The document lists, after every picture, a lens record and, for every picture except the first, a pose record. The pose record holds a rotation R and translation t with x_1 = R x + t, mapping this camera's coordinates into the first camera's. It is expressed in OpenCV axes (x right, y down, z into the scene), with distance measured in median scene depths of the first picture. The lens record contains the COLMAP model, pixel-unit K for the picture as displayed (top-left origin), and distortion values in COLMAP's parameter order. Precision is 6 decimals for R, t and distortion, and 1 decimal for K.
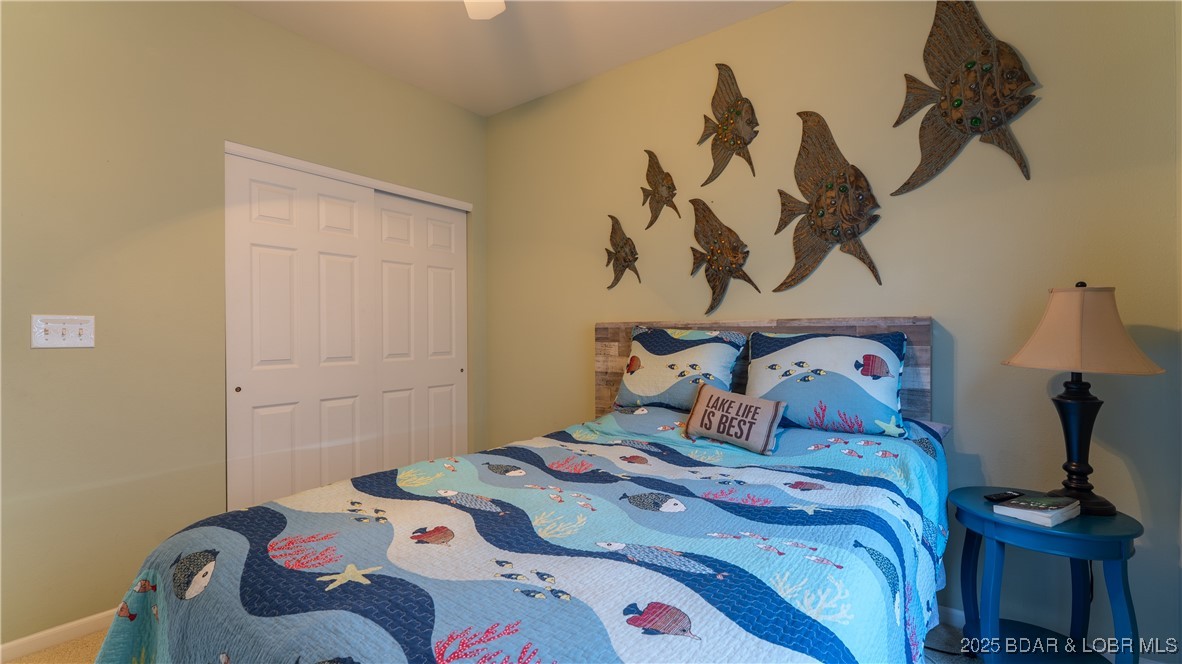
lens RADIAL K [[529.9, 0, 584.4], [0, 529.9, 332.1], [0, 0, 1]] dist [-0.000384, 0.000029]
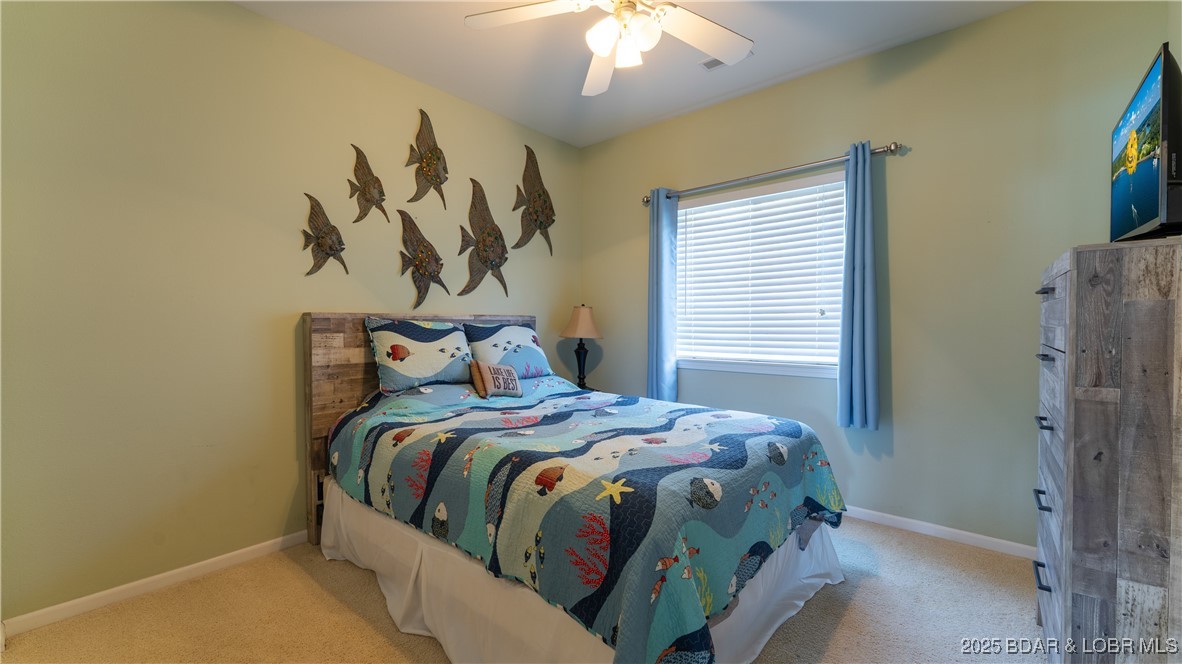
lens RADIAL K [[493.4, 0, 597.7], [0, 493.4, 331.6], [0, 0, 1]] dist [-0.012990, -0.000008]
pose [[0.003351, -0.011161, 0.999932, -0.925096], [0.001586, 0.999937, 0.011156, 0.007394], [-0.999993, 0.001549, 0.003368, 0.582847]]
